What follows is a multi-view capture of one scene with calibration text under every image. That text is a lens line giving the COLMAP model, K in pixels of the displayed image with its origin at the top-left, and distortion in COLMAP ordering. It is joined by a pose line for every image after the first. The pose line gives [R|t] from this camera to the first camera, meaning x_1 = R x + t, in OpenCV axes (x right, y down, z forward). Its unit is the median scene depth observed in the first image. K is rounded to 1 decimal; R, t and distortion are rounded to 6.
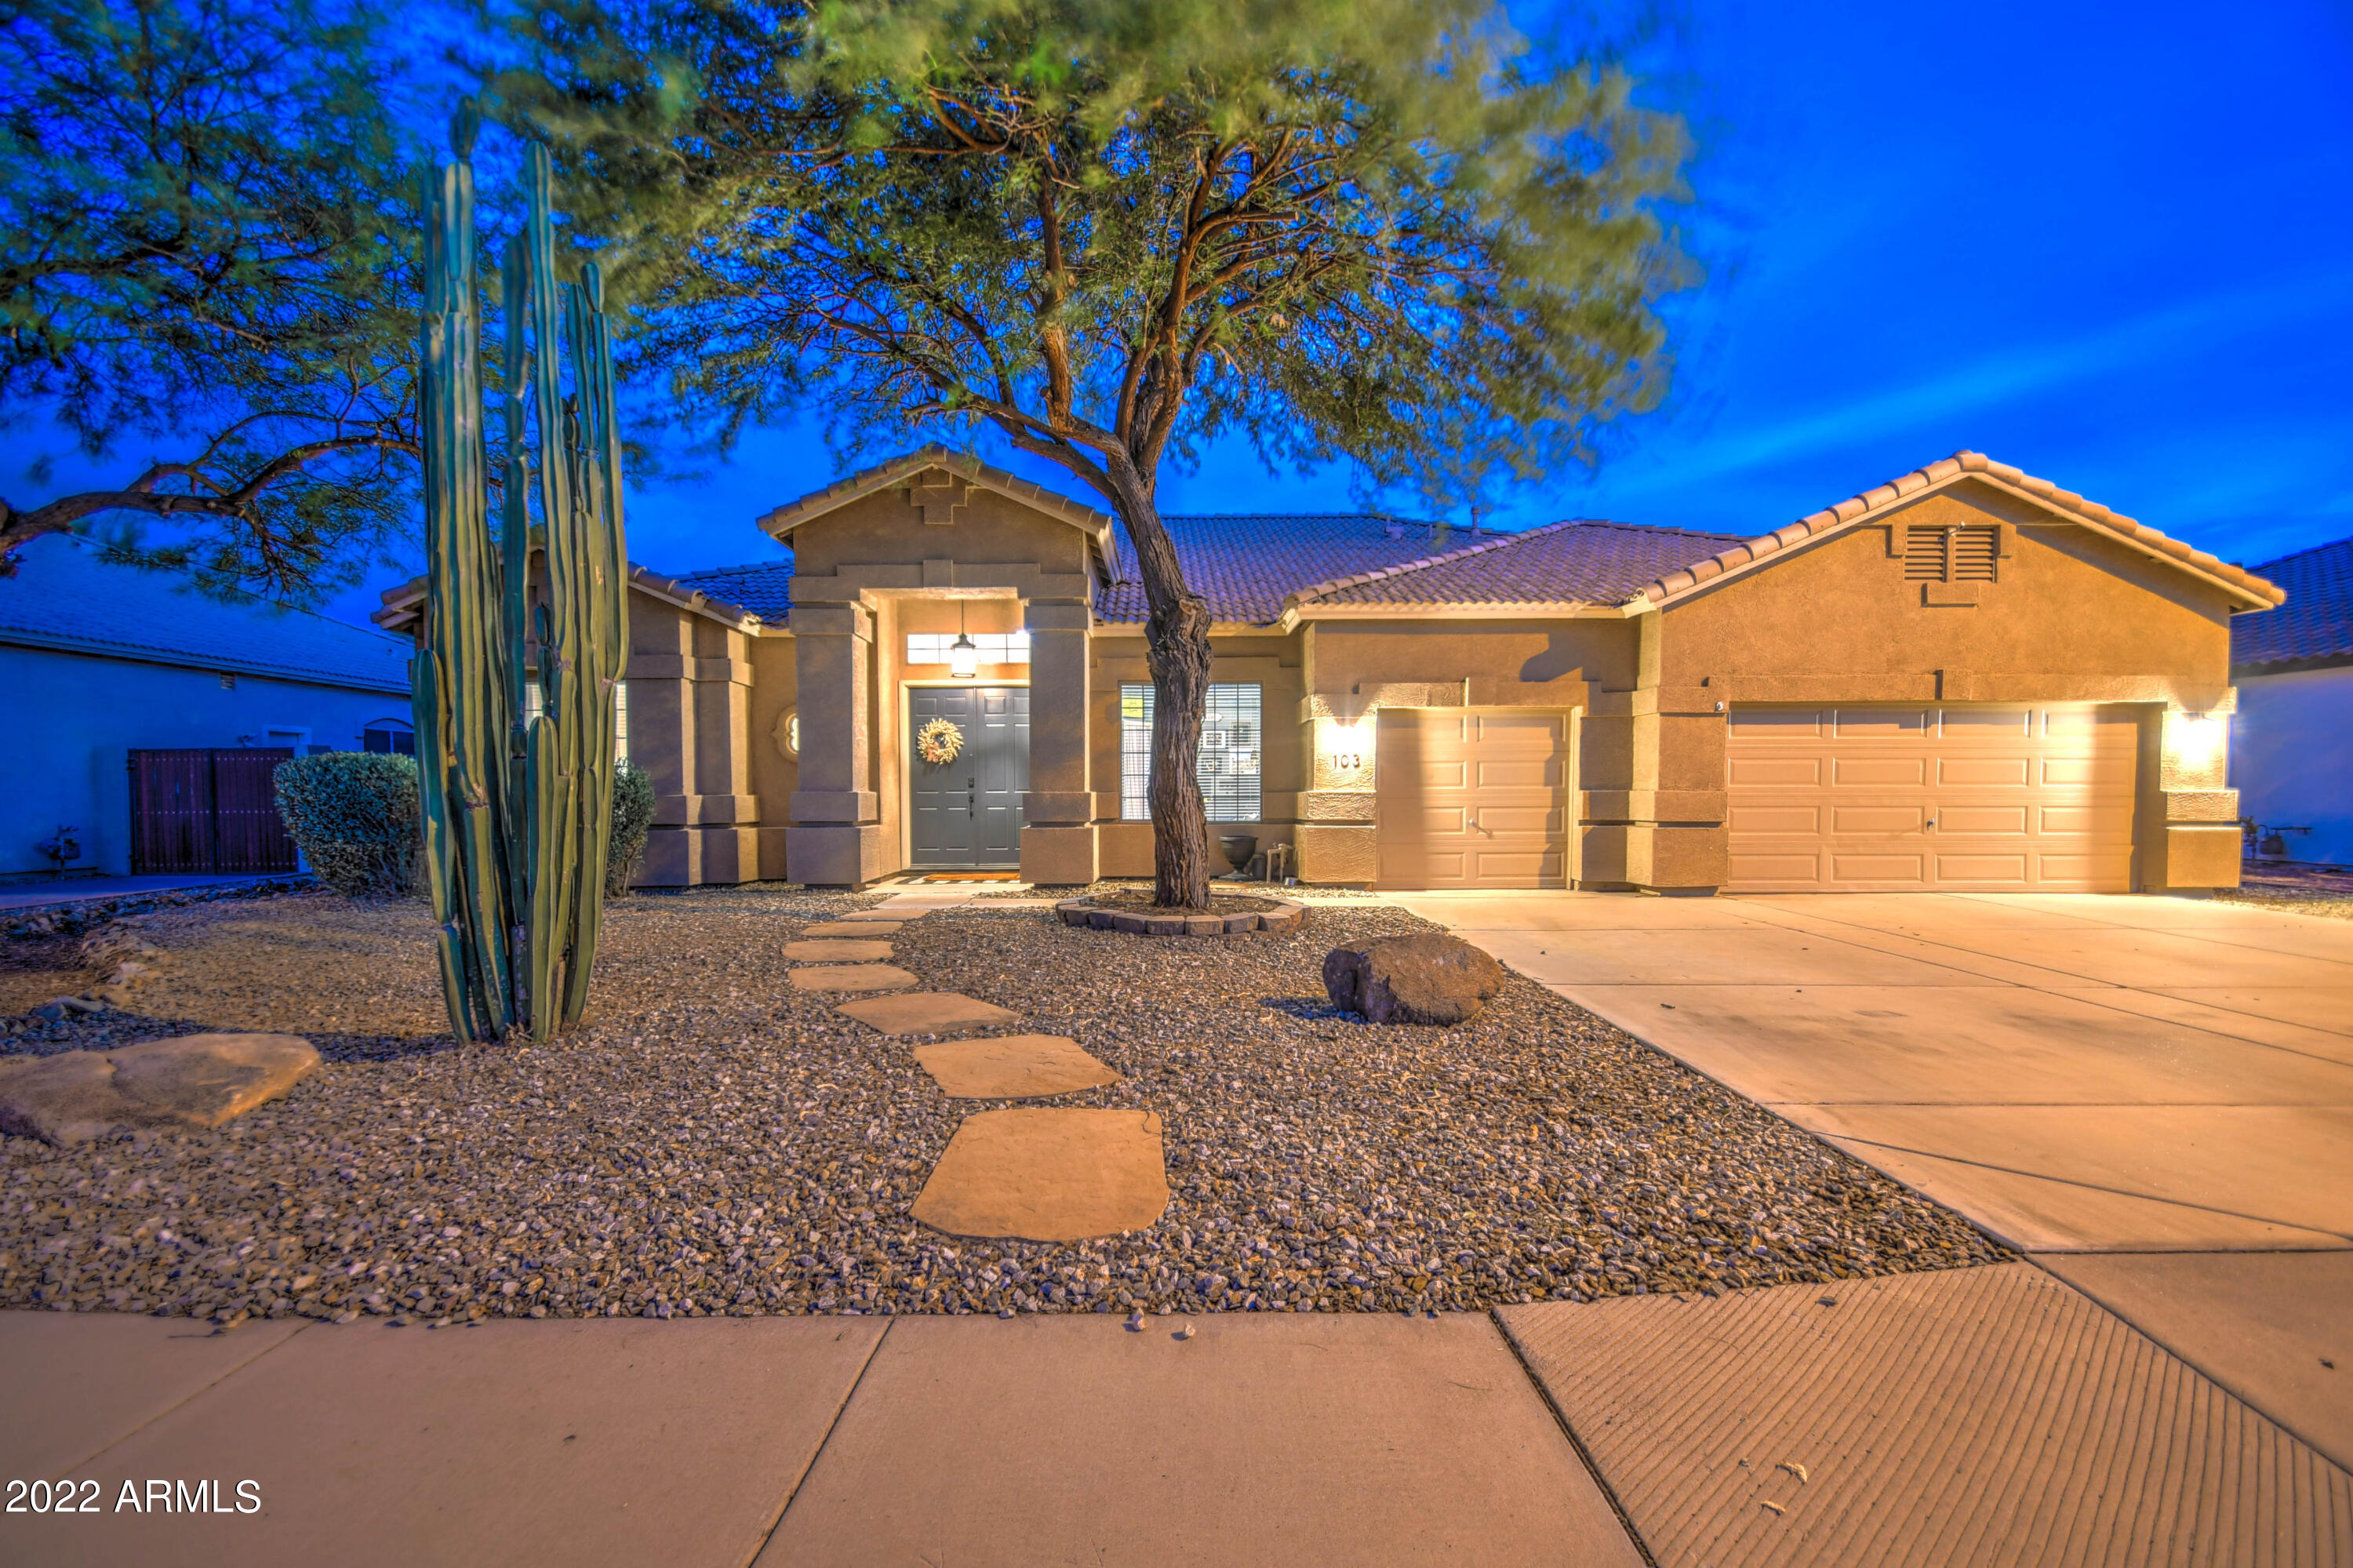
lens RADIAL K [[1054.6, 0, 1180.5], [0, 1054.6, 843.0], [0, 0, 1]] dist [0.013547, -0.013472]
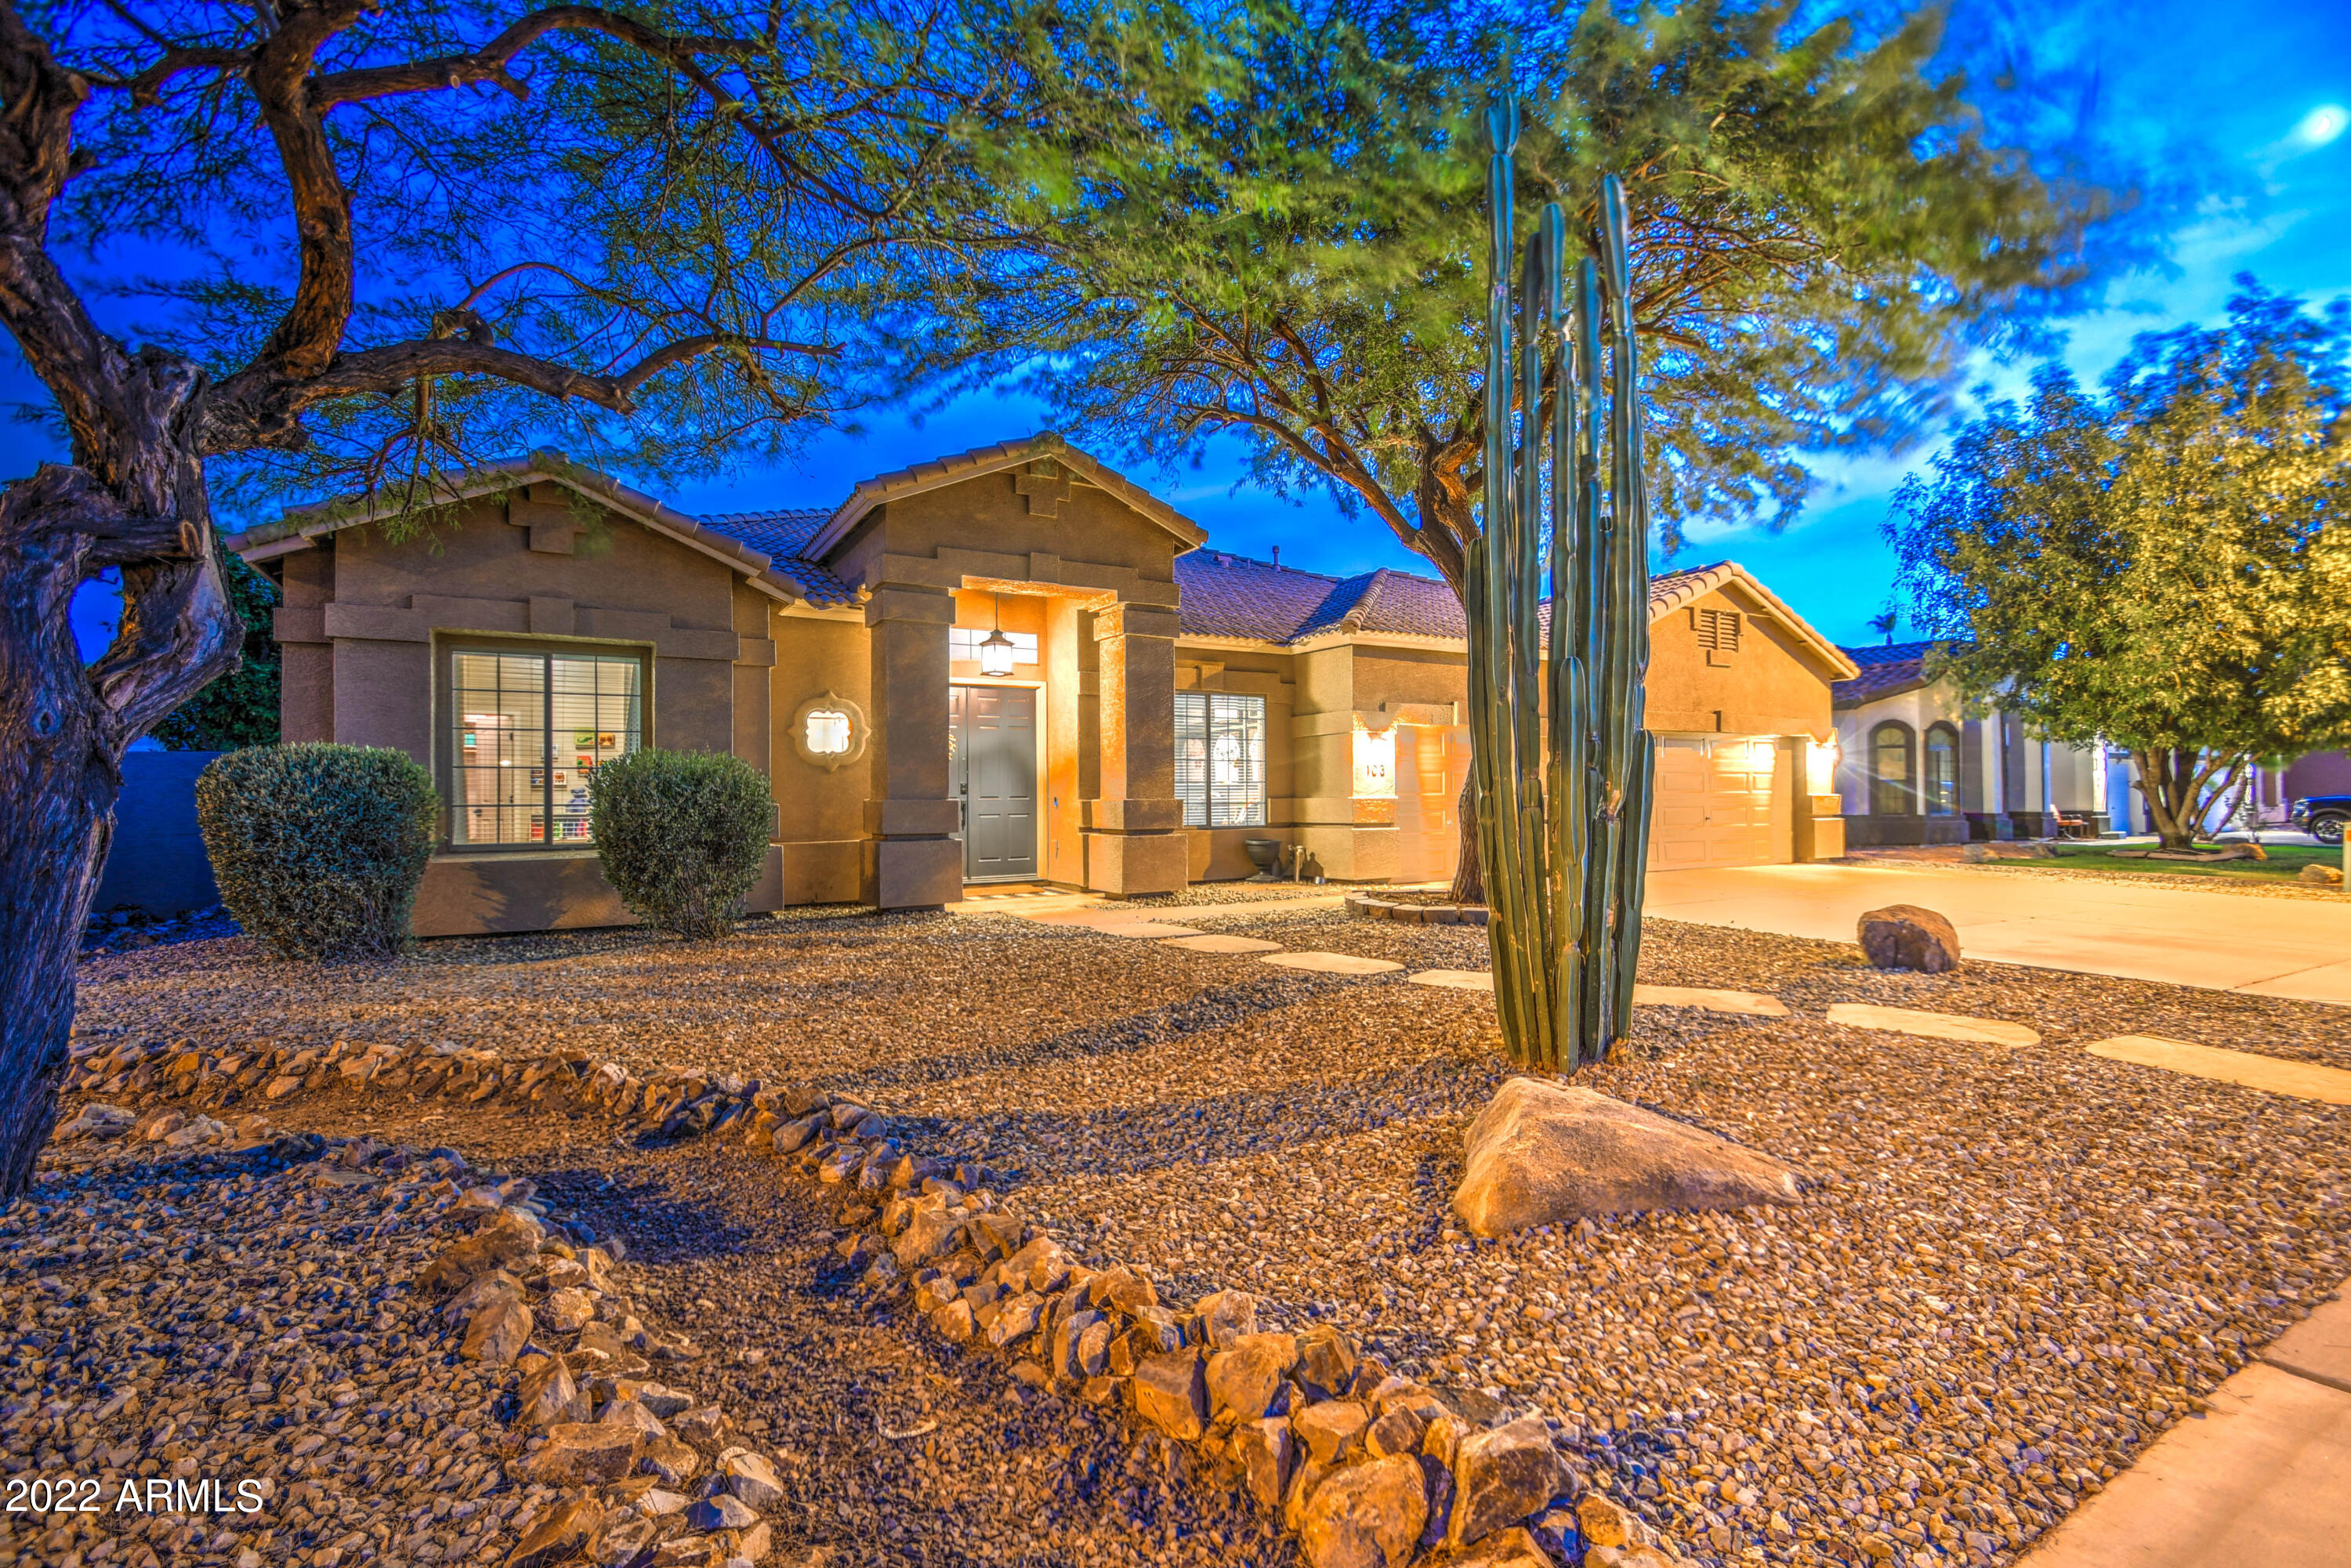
lens RADIAL K [[1051.0, 0, 1173.8], [0, 1051.0, 792.8], [0, 0, 1]] dist [0.002699, -0.012264]
pose [[0.871200, 0.000504, 0.490928, -0.601180], [0.027104, 0.998425, -0.049124, -0.003713], [-0.490180, 0.056102, 0.869814, 0.132203]]
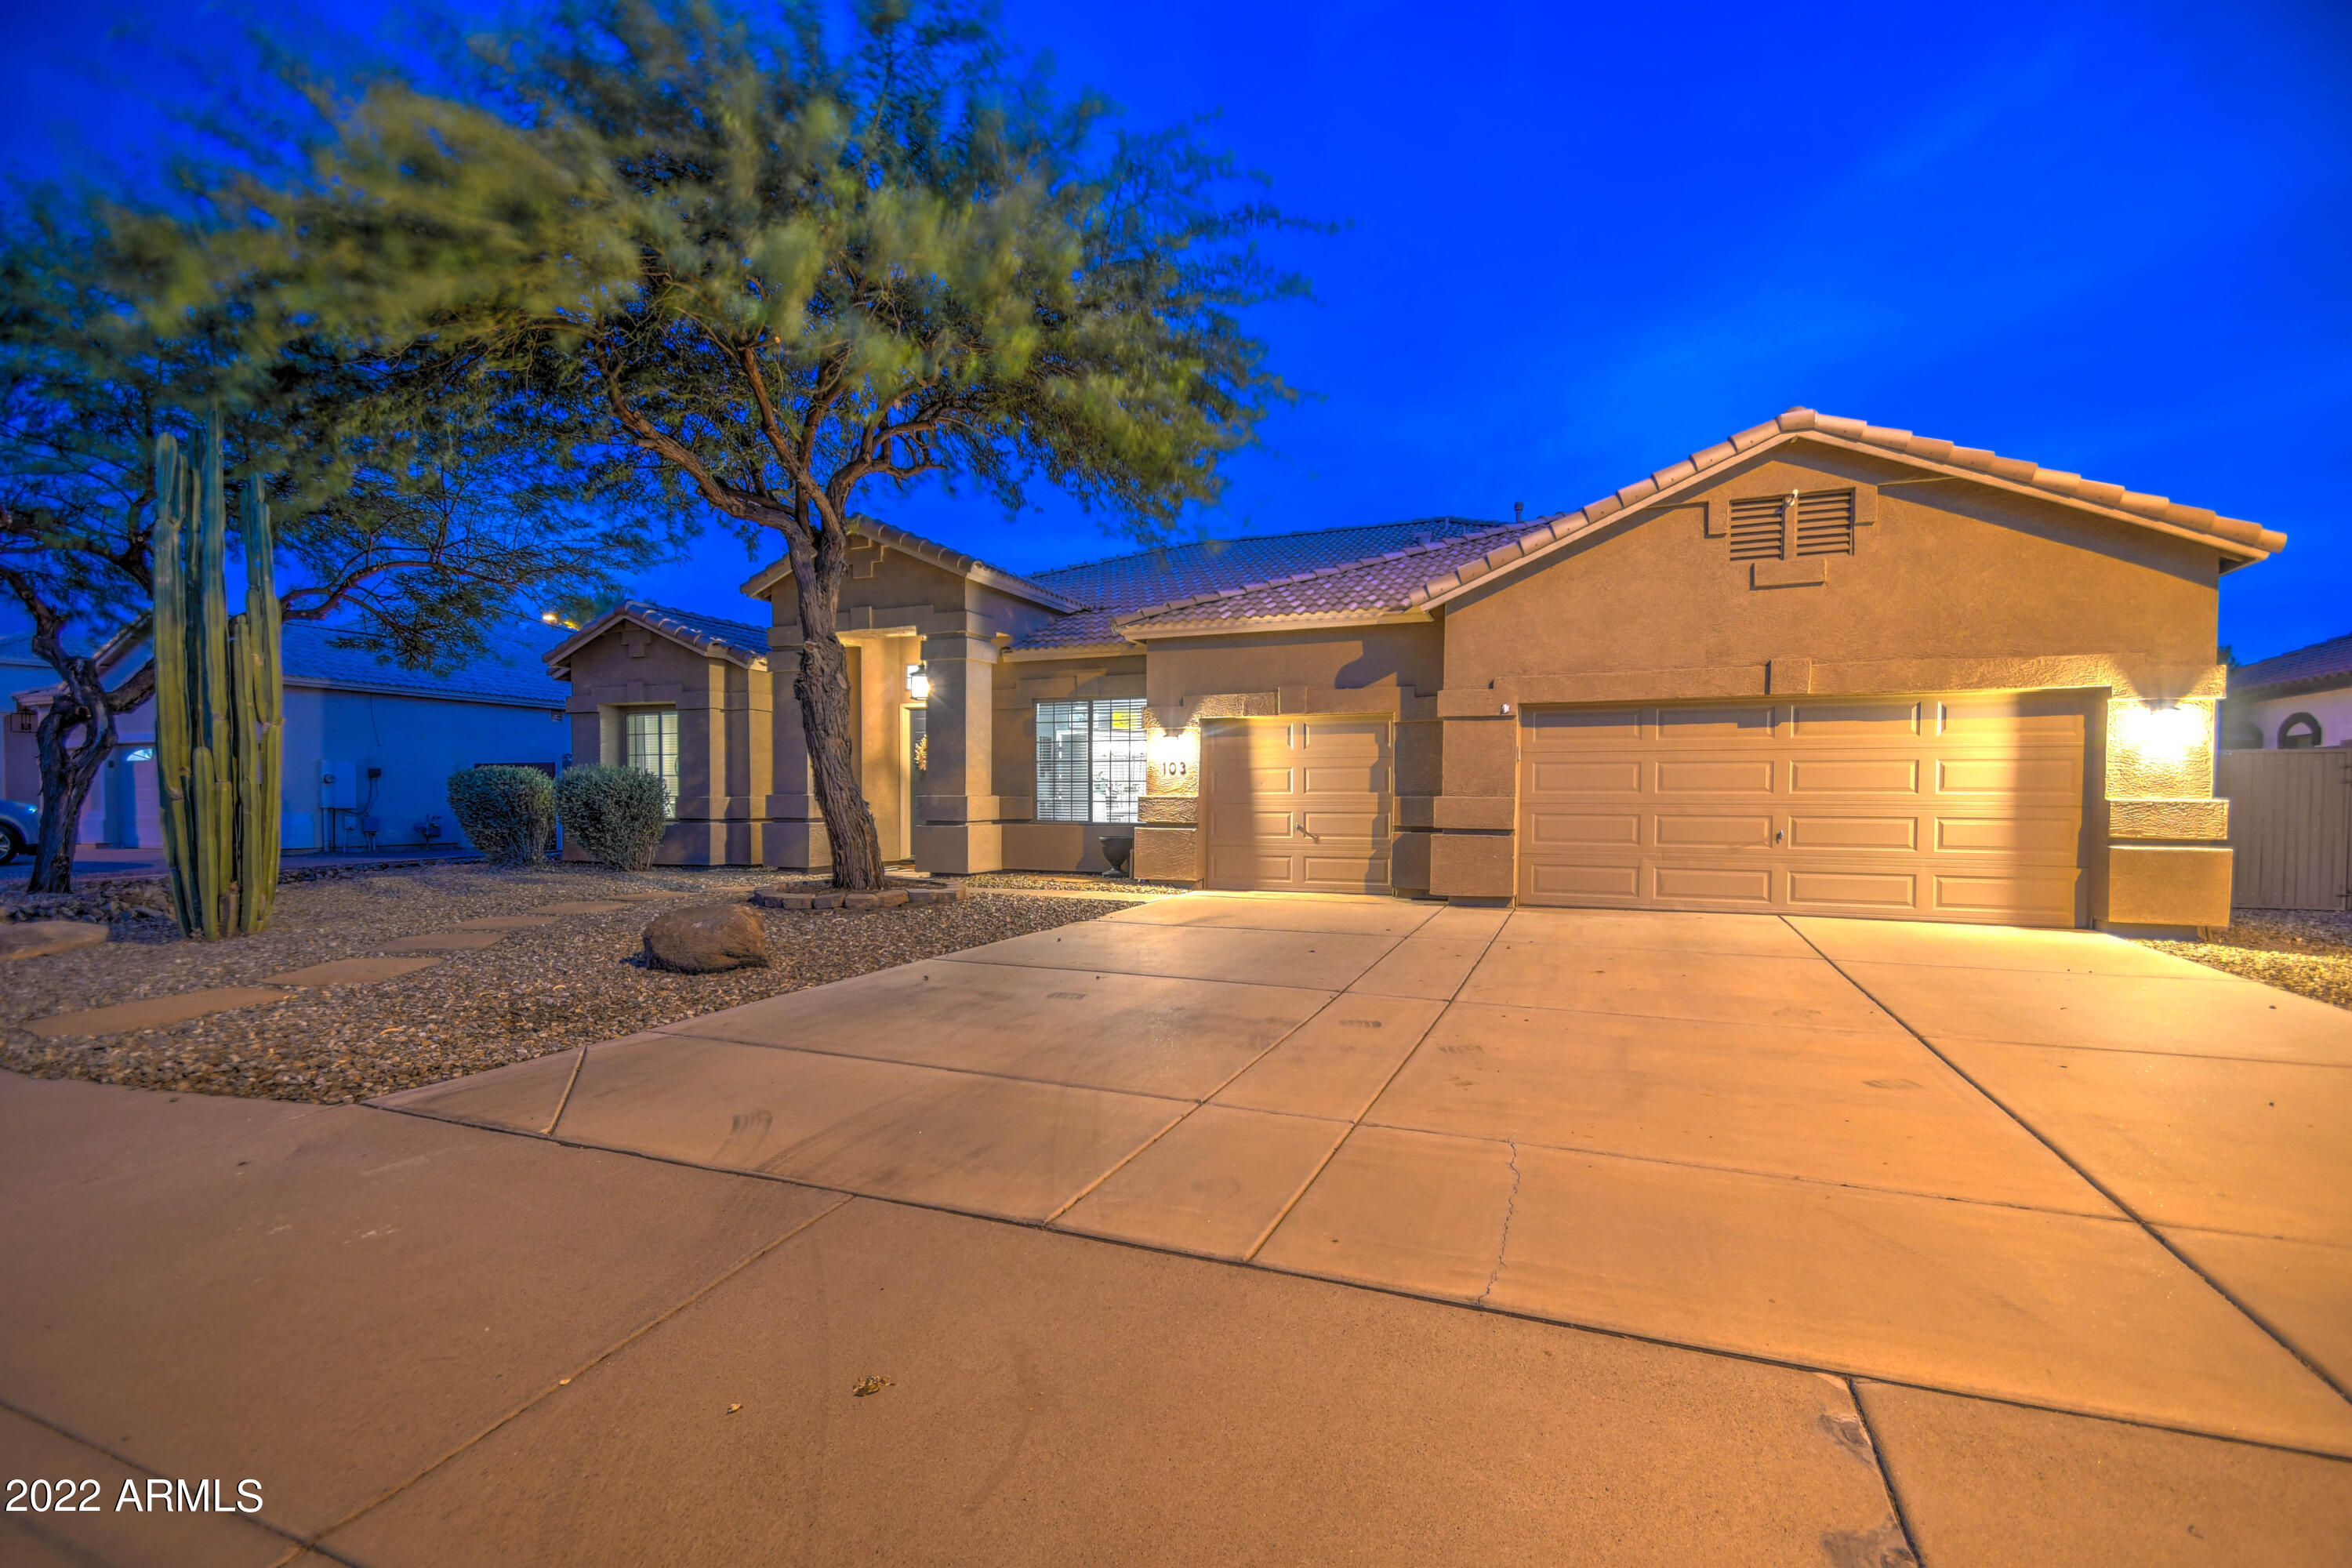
lens RADIAL K [[1043.3, 0, 1166.7], [0, 1043.3, 834.0], [0, 0, 1]] dist [0.007579, -0.000261]
pose [[0.923514, 0.018353, -0.383125, 0.577194], [-0.022791, 0.999715, -0.007047, -0.002466], [0.382886, 0.015239, 0.923670, 0.010740]]
